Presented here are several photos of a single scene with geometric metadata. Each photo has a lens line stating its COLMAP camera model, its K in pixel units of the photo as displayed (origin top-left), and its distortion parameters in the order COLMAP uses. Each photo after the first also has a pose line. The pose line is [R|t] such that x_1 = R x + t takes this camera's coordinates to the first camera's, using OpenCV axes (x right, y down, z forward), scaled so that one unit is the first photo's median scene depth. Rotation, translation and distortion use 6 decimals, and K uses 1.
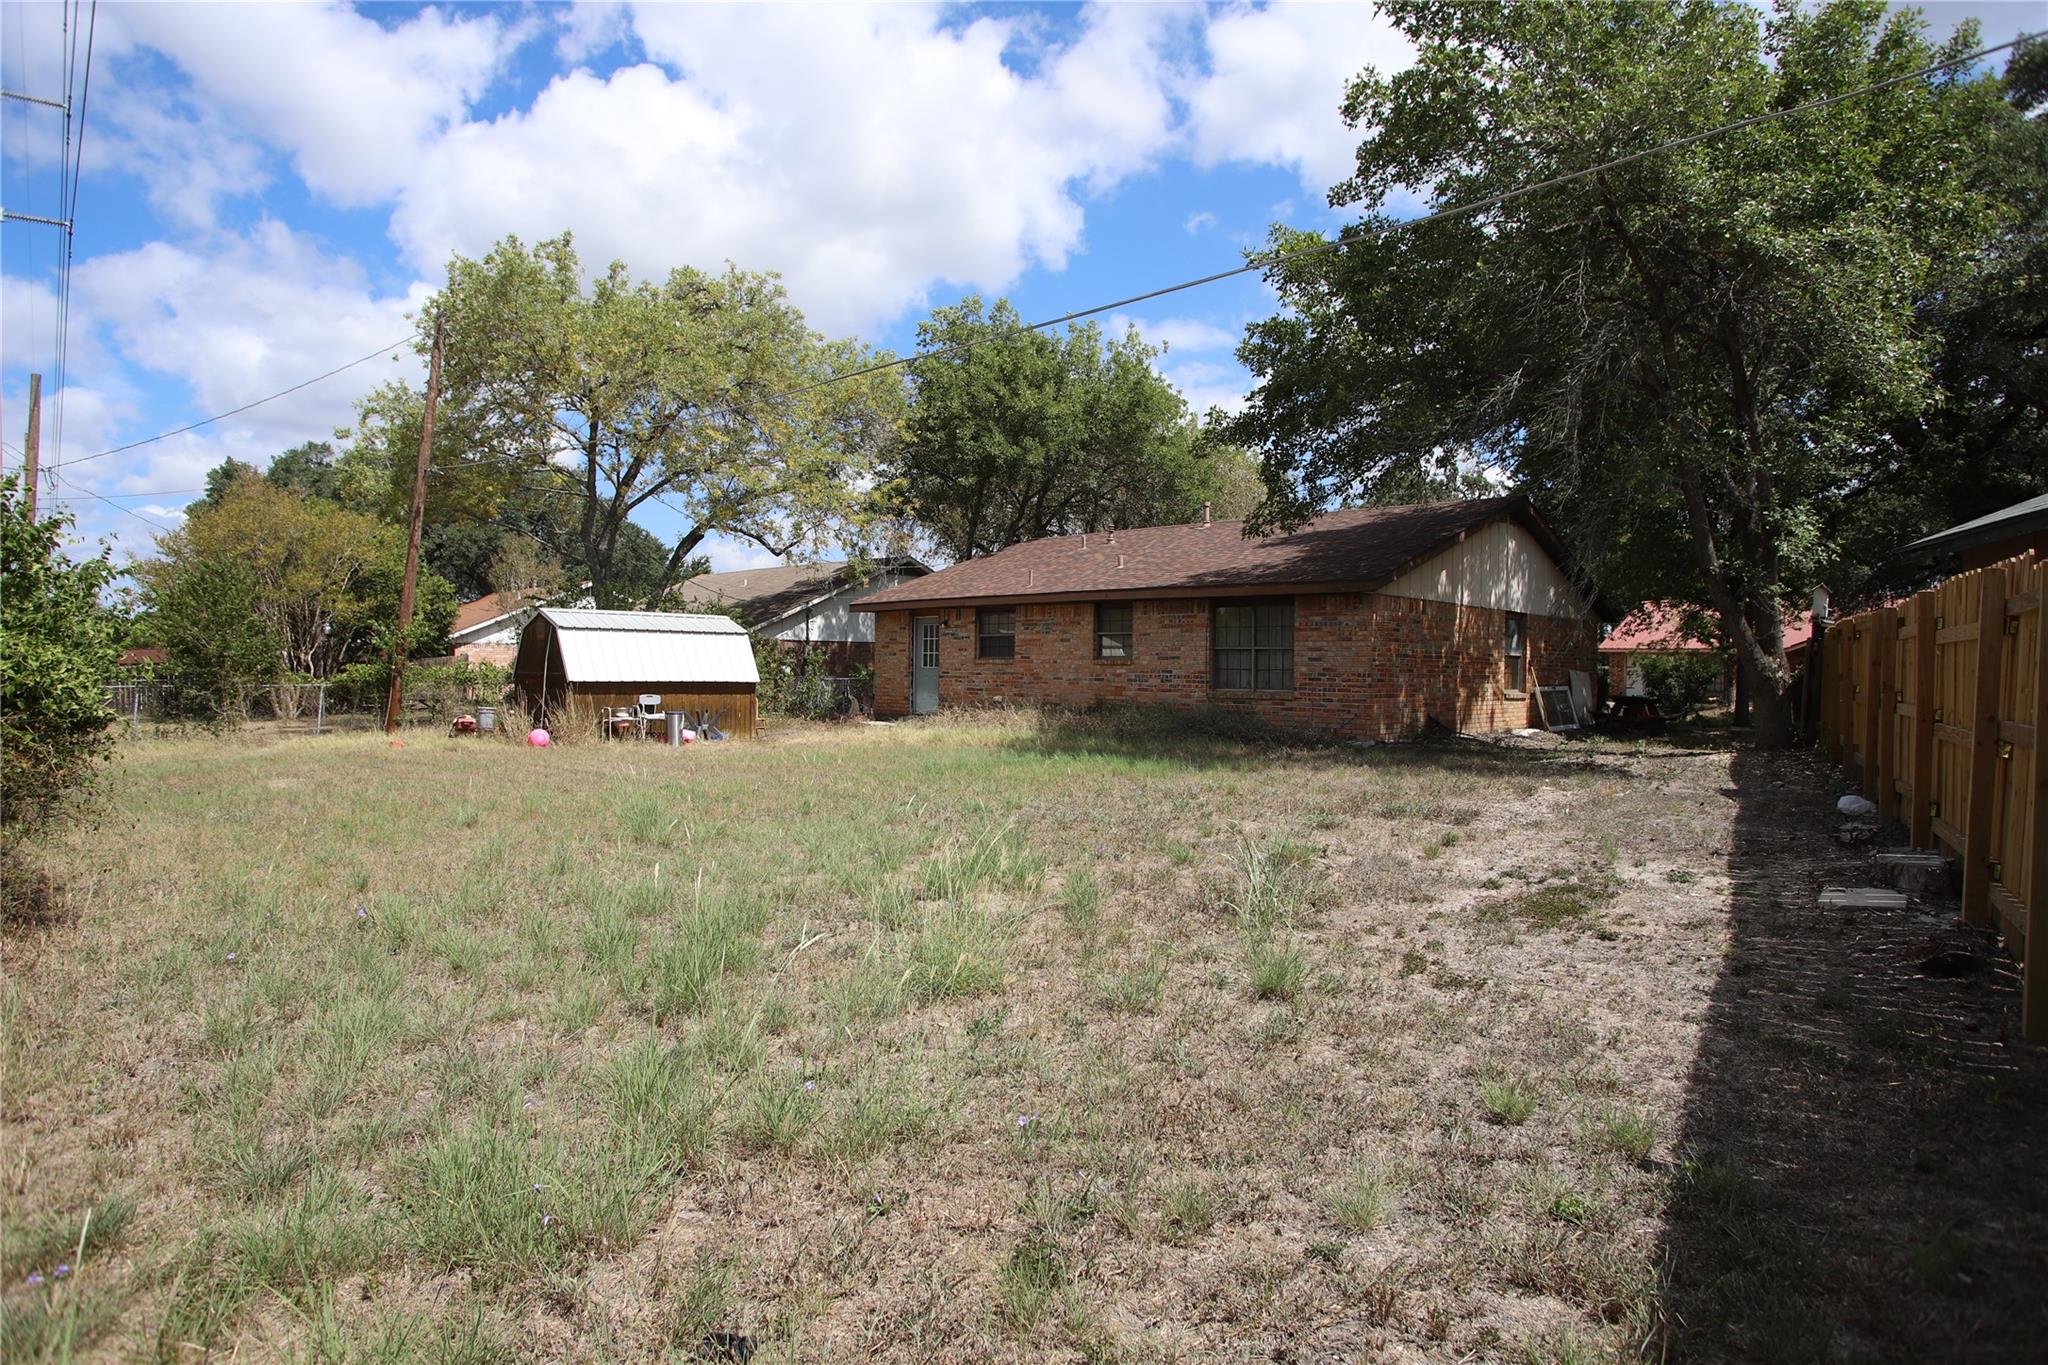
lens RADIAL K [[1229.1, 0, 1024.0], [0, 1229.1, 682.5], [0, 0, 1]] dist [-0.108125, 0.000534]
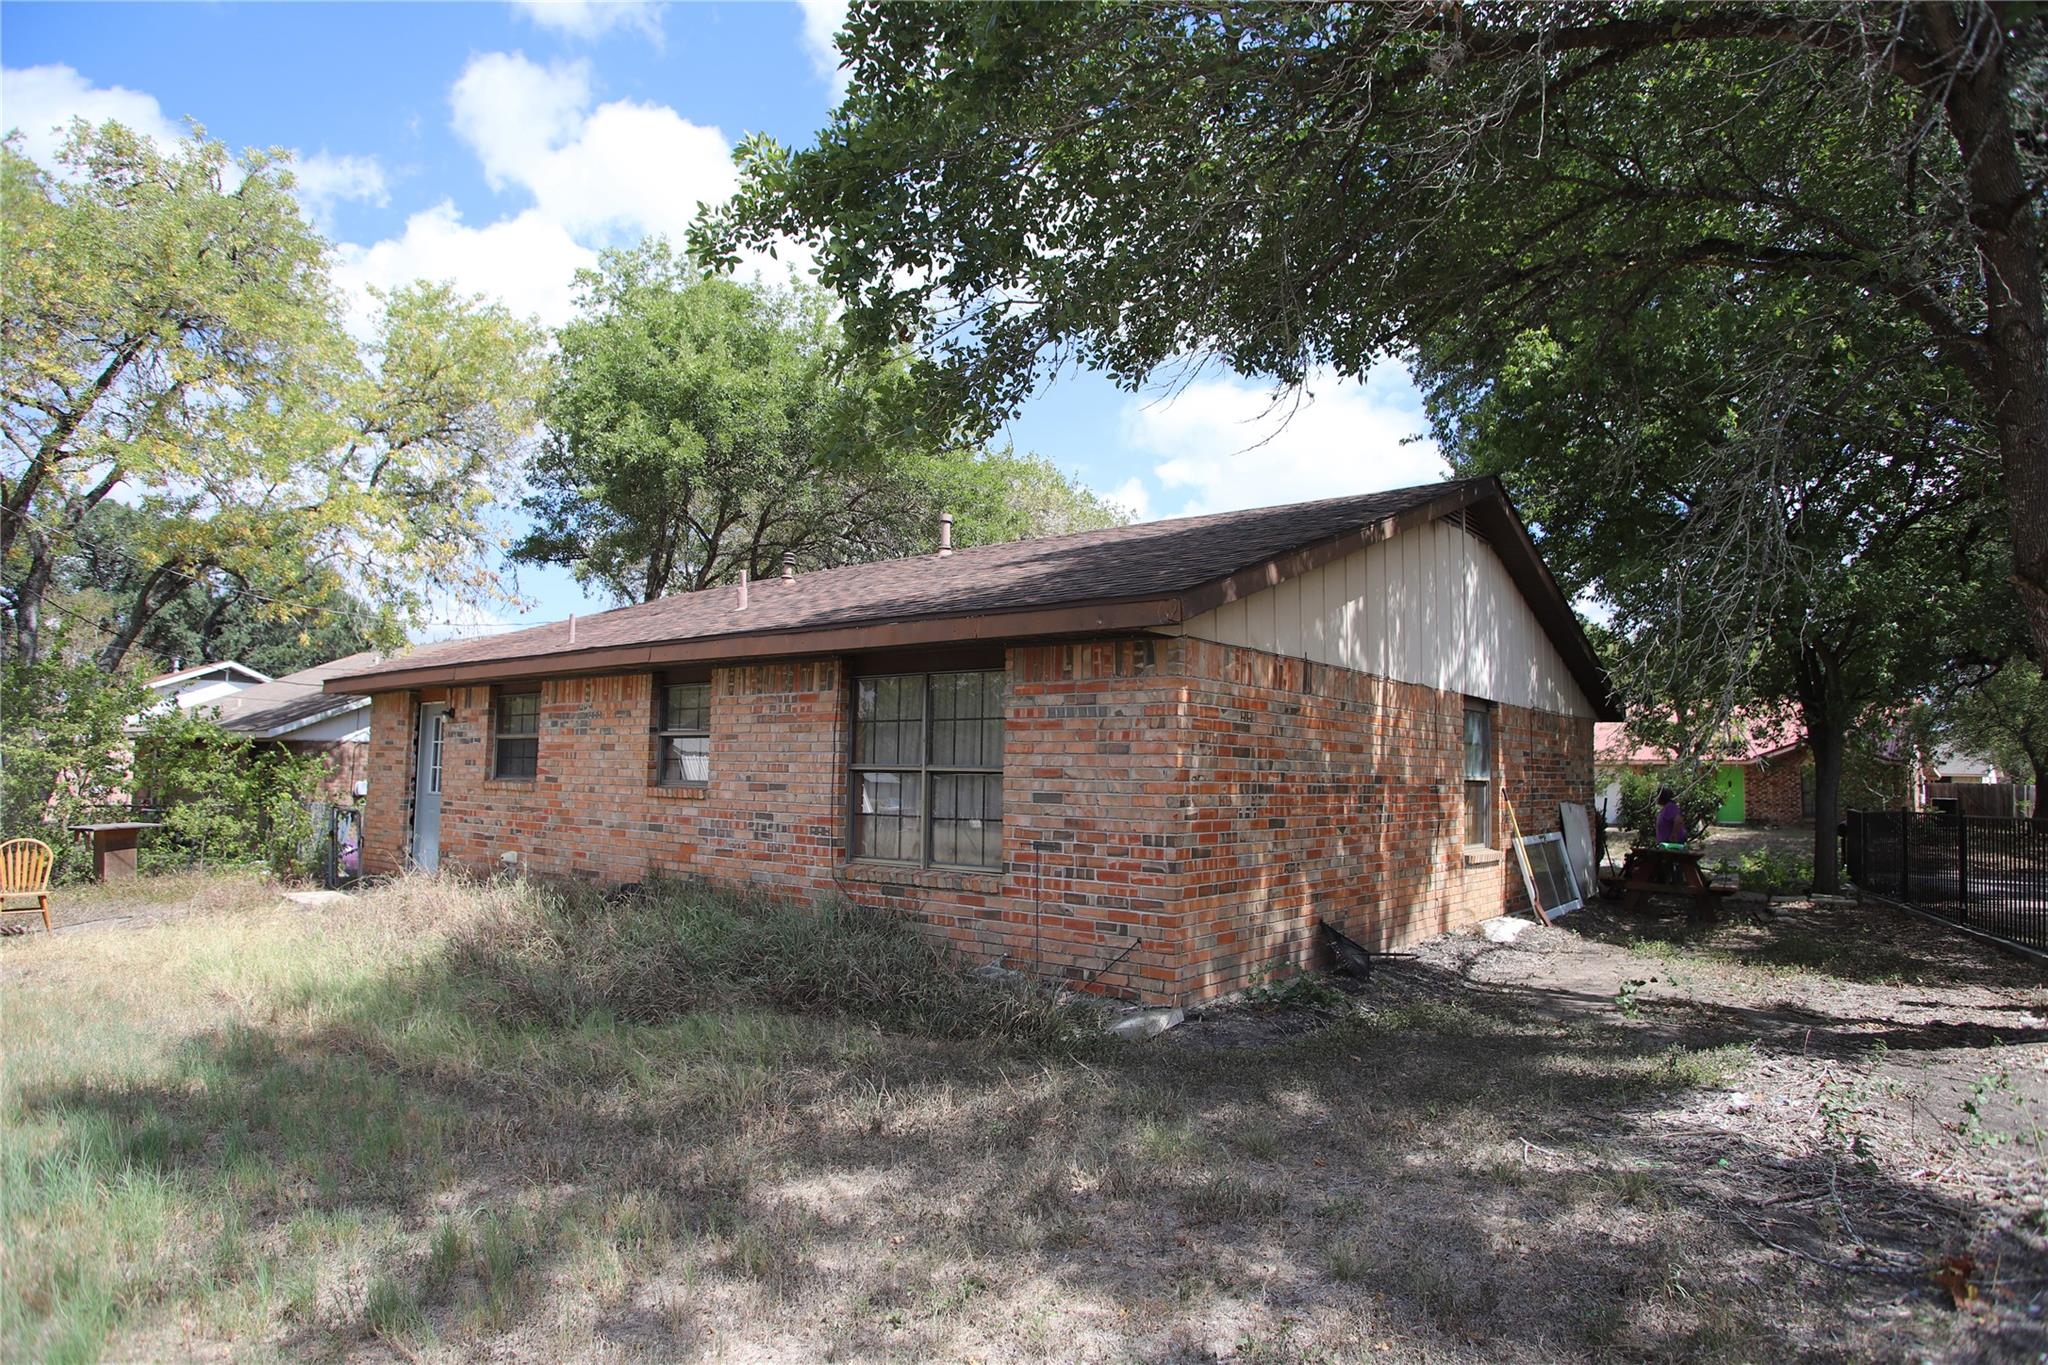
lens RADIAL K [[1229.1, 0, 1024.0], [0, 1229.1, 682.5], [0, 0, 1]] dist [-0.108125, 0.000534]
pose [[0.996210, 0.011568, 0.086208, 0.166768], [-0.004014, 0.996175, -0.087292, -0.018582], [-0.086888, 0.086616, 0.992446, 0.503140]]
